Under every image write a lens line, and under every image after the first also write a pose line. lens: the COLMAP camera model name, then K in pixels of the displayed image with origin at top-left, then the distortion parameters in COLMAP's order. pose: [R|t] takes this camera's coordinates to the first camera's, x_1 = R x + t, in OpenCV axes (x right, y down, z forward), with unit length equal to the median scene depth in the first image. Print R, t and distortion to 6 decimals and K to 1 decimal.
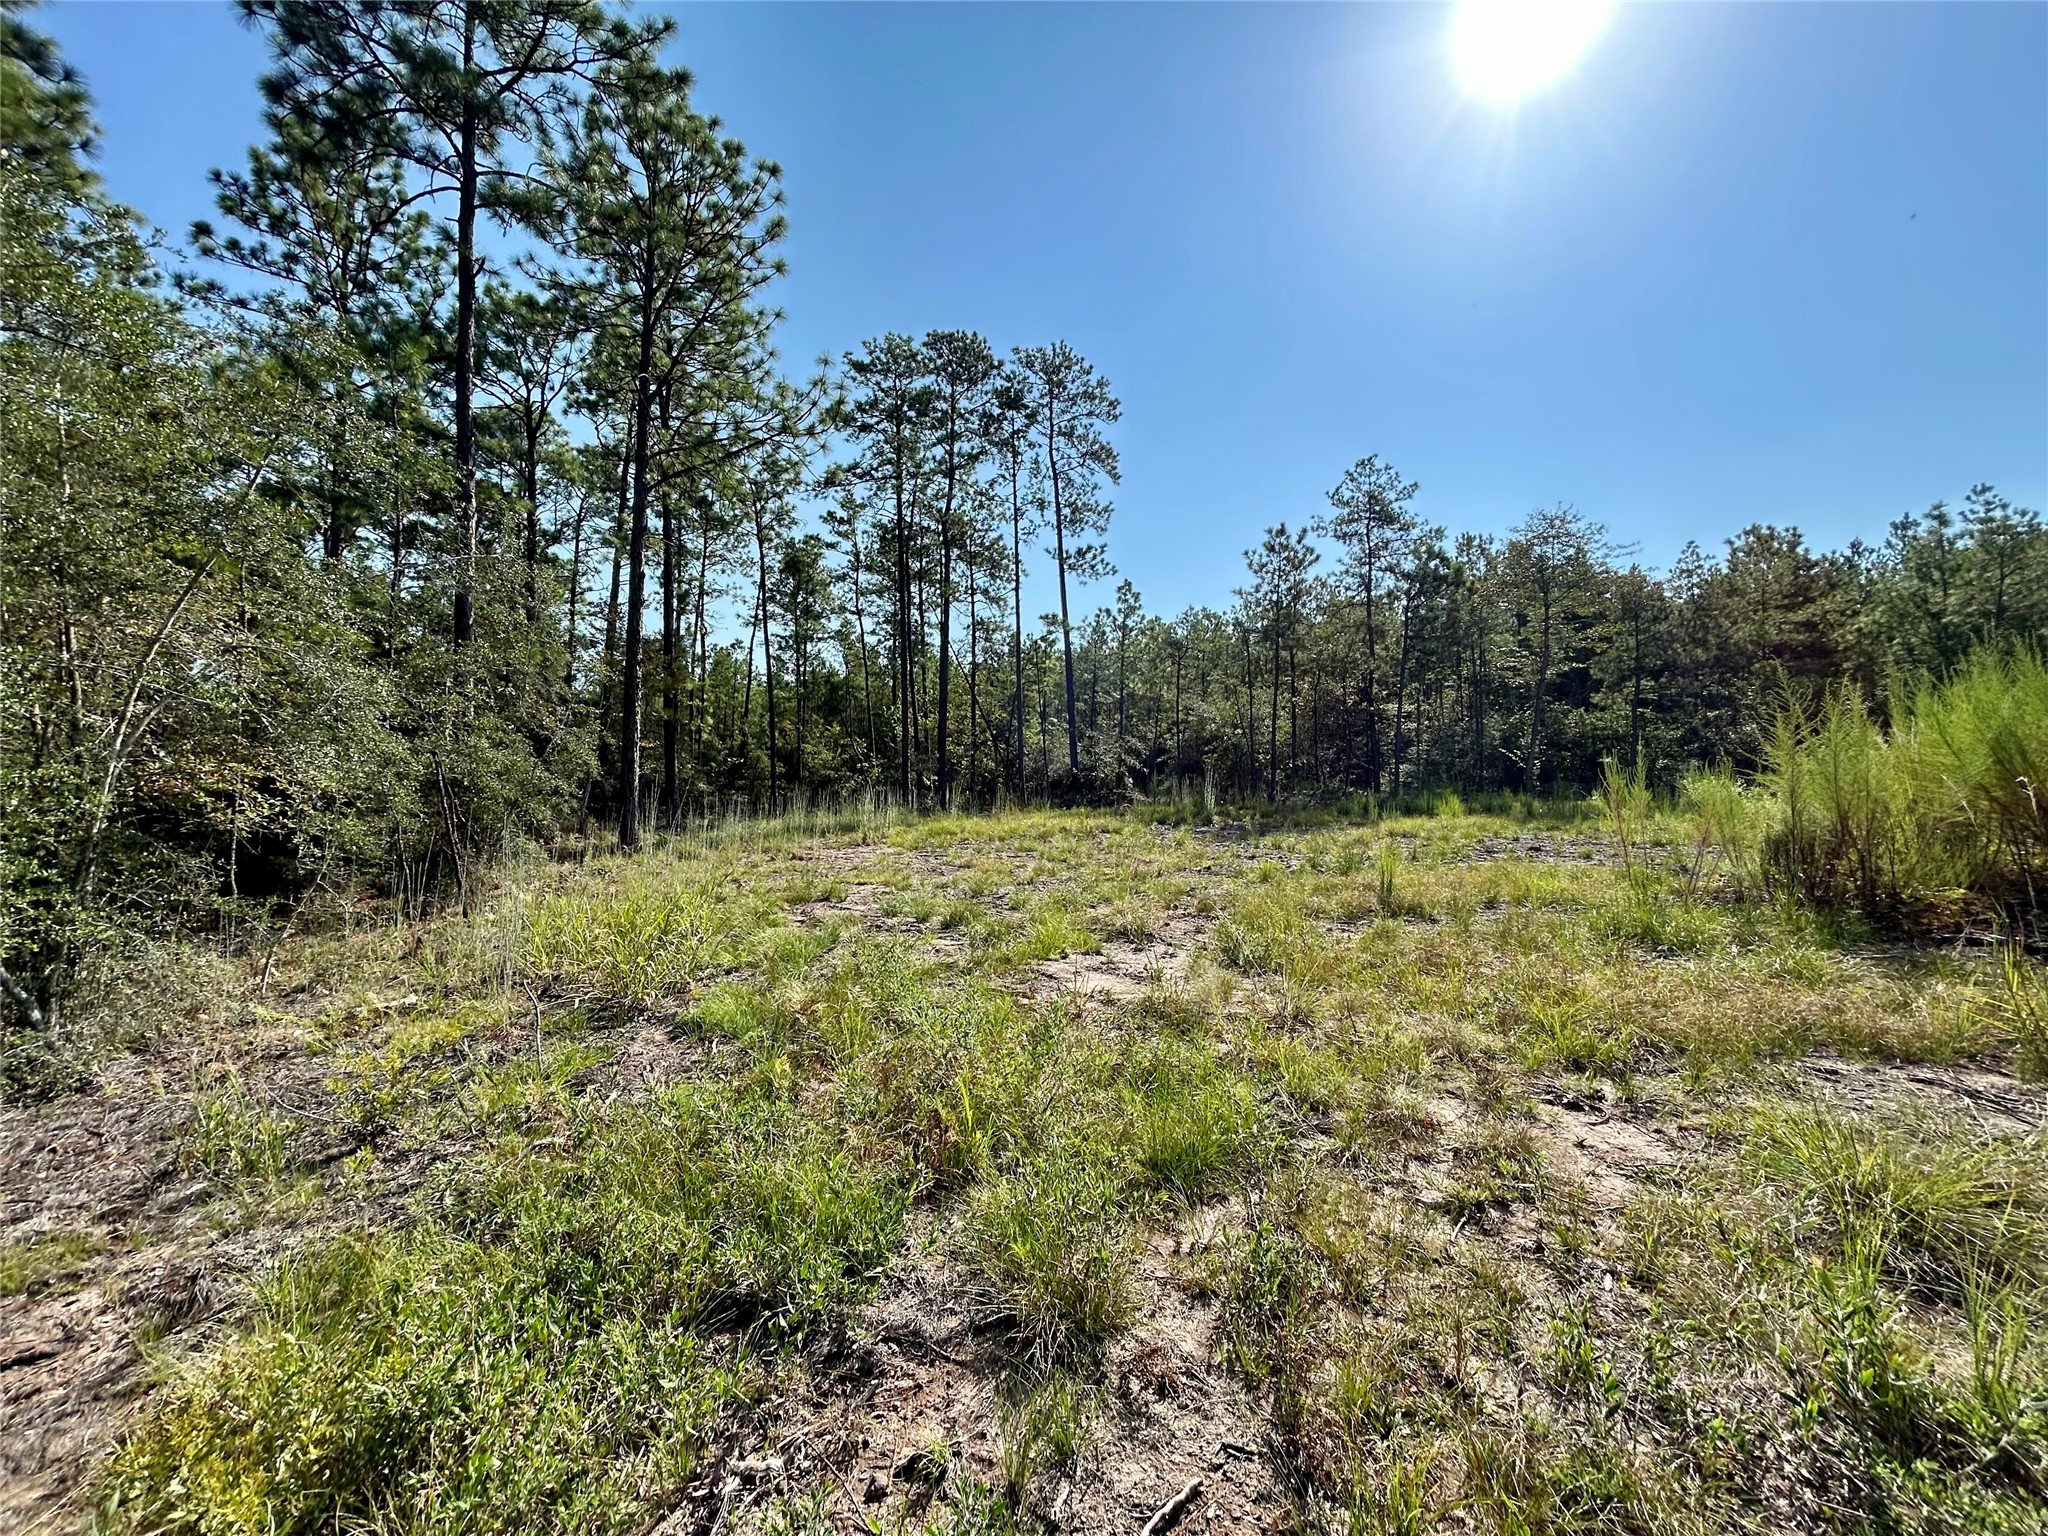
lens RADIAL K [[823.2, 0, 1045.3], [0, 823.2, 763.2], [0, 0, 1]] dist [-0.001792, 0.001320]
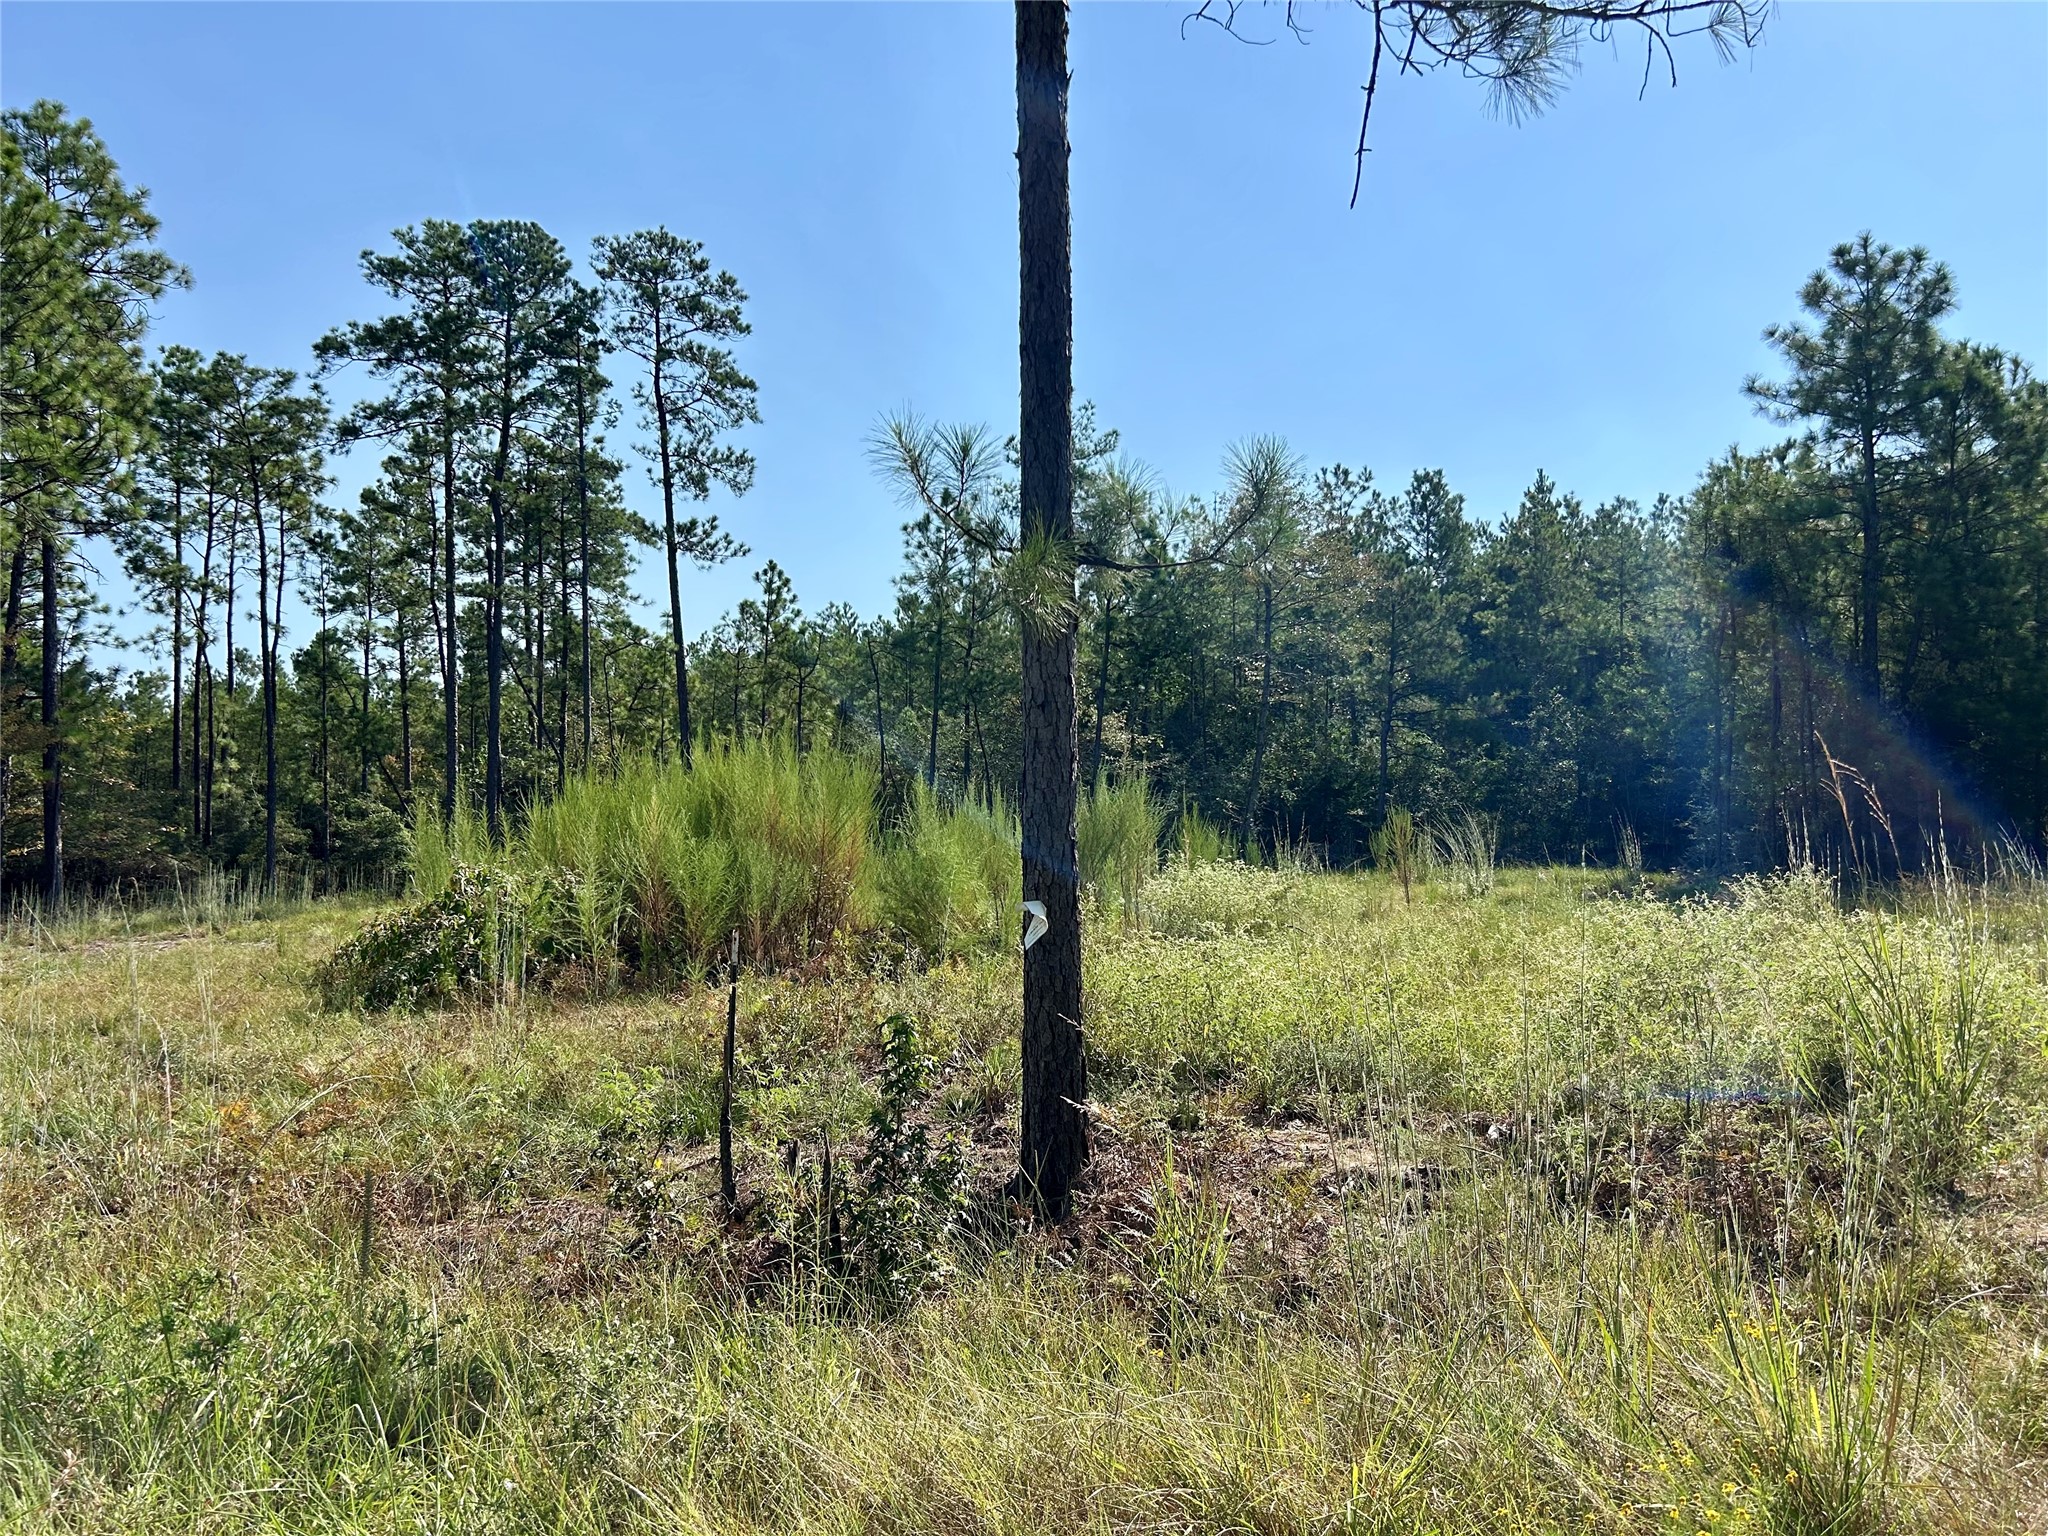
lens RADIAL K [[1534.5, 0, 1006.7], [0, 1534.5, 783.3], [0, 0, 1]] dist [0.052787, -0.059804]
pose [[0.997417, -0.011641, -0.070875, 0.395841], [0.011308, 0.999923, -0.005097, -0.025652], [0.070929, 0.004282, 0.997472, -0.292261]]
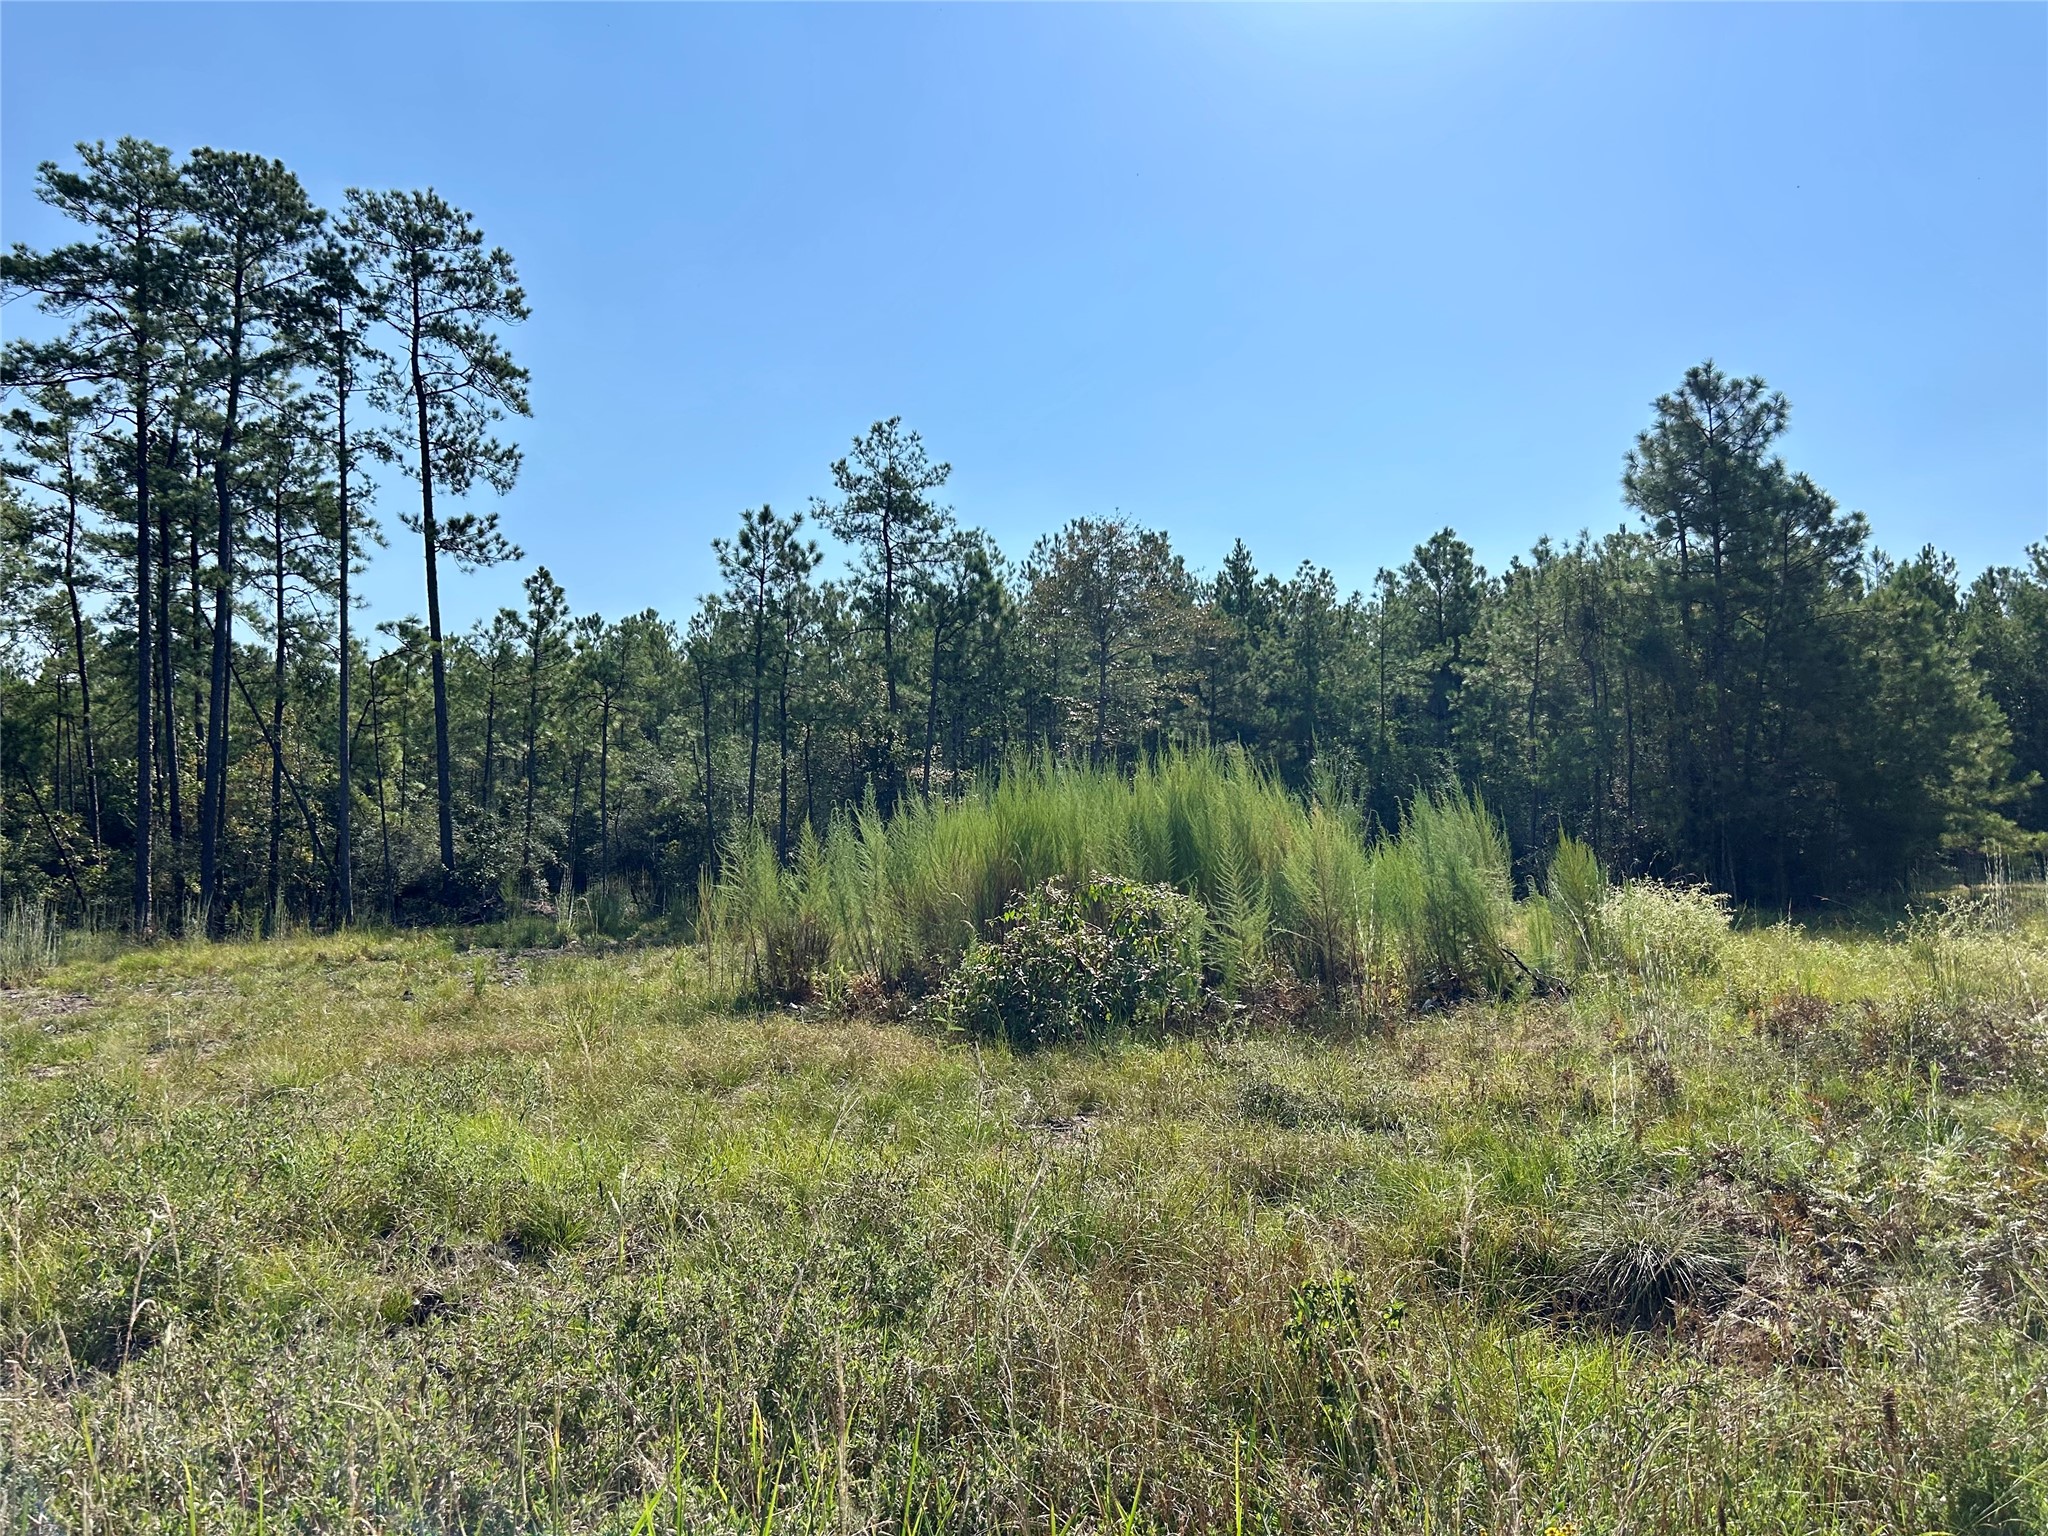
lens RADIAL K [[1534.5, 0, 1019.5], [0, 1534.5, 785.9], [0, 0, 1]] dist [0.052787, -0.059804]
pose [[0.959725, 0.011480, 0.280705, 0.122315], [-0.001997, 0.999418, -0.034047, -0.014154], [-0.280933, 0.032116, 0.959190, -0.251352]]
